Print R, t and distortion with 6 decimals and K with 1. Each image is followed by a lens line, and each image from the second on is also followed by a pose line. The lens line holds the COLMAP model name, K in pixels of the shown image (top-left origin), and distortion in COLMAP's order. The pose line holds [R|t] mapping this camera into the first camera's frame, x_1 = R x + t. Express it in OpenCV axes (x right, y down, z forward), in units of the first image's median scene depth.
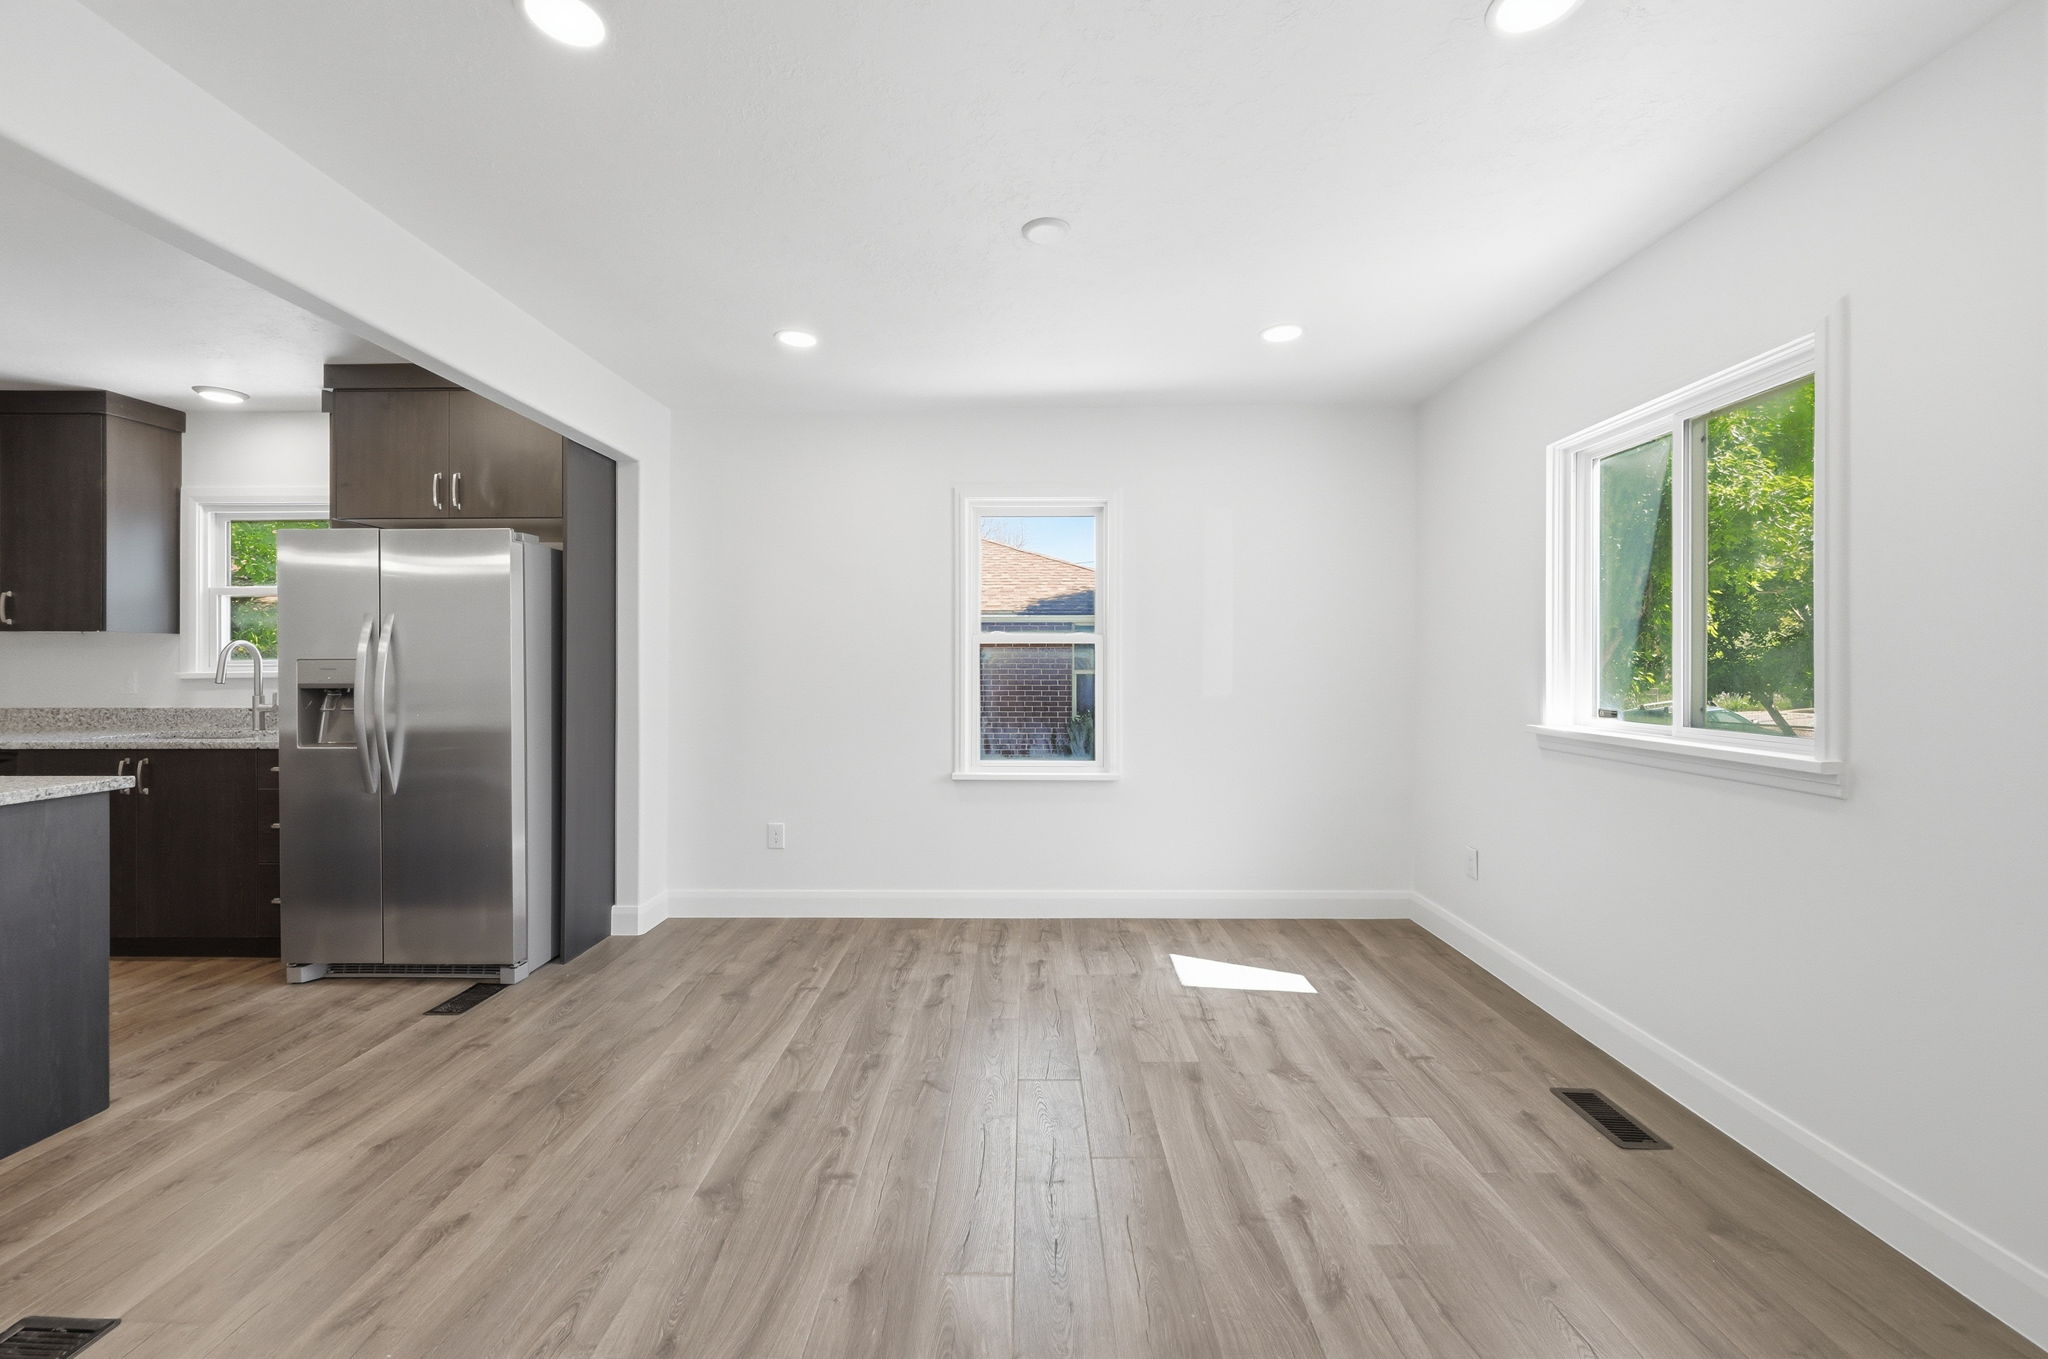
lens RADIAL K [[808.0, 0, 1026.6], [0, 808.0, 669.1], [0, 0, 1]] dist [-0.000210, -0.000001]
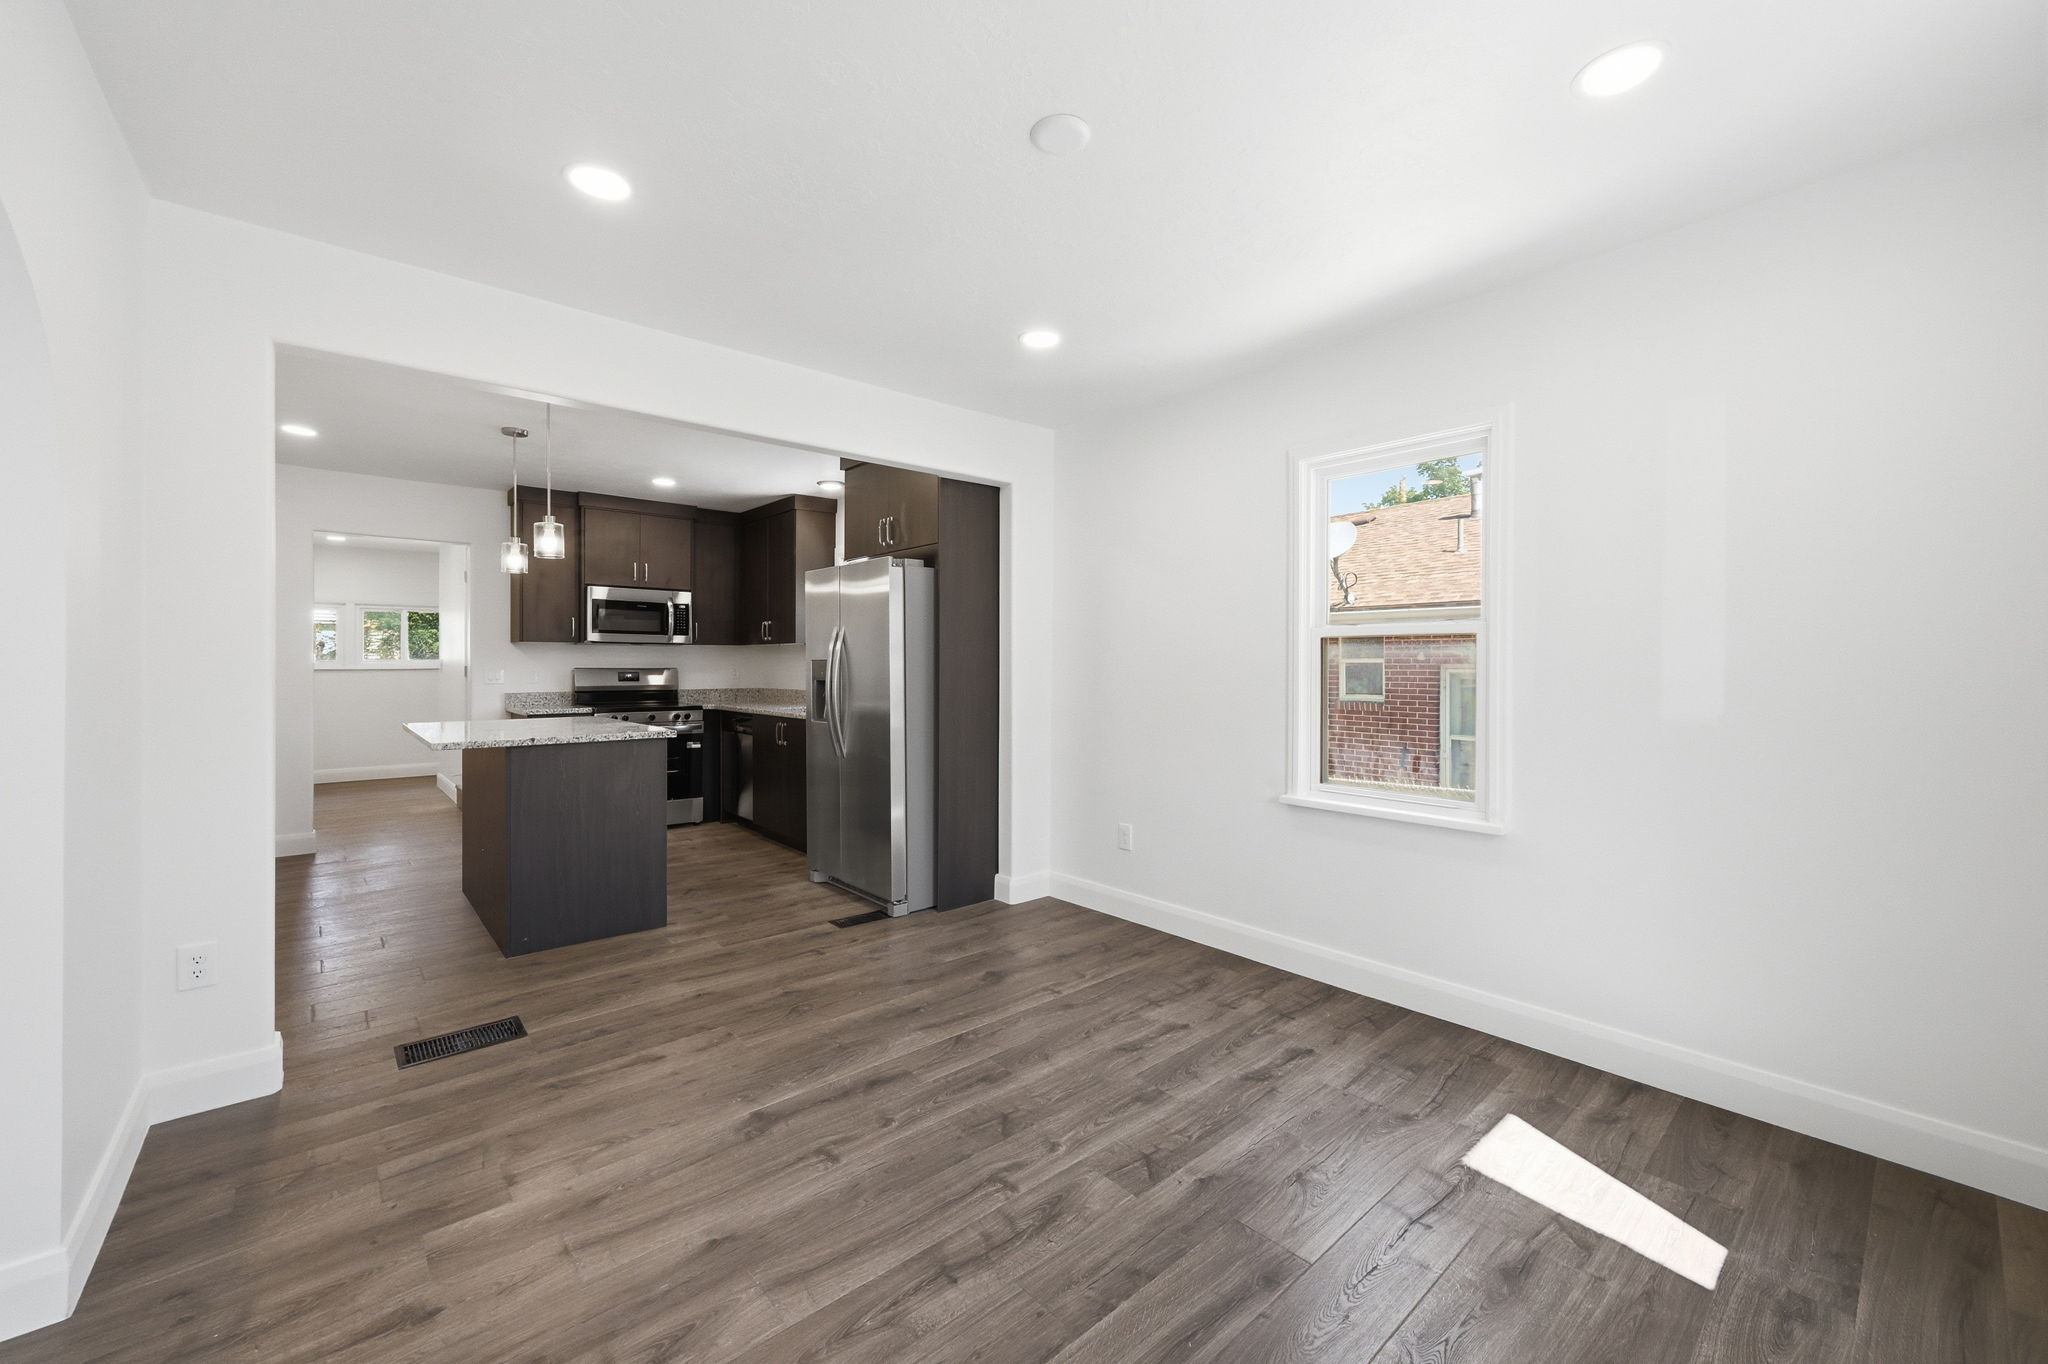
lens RADIAL K [[813.8, 0, 1026.0], [0, 813.8, 666.0], [0, 0, 1]] dist [-0.000226, 0.000311]
pose [[0.663819, 0.002217, -0.747890, 0.457044], [-0.005825, 0.999981, -0.002206, -0.000642], [0.747870, 0.005821, 0.663819, 0.312470]]
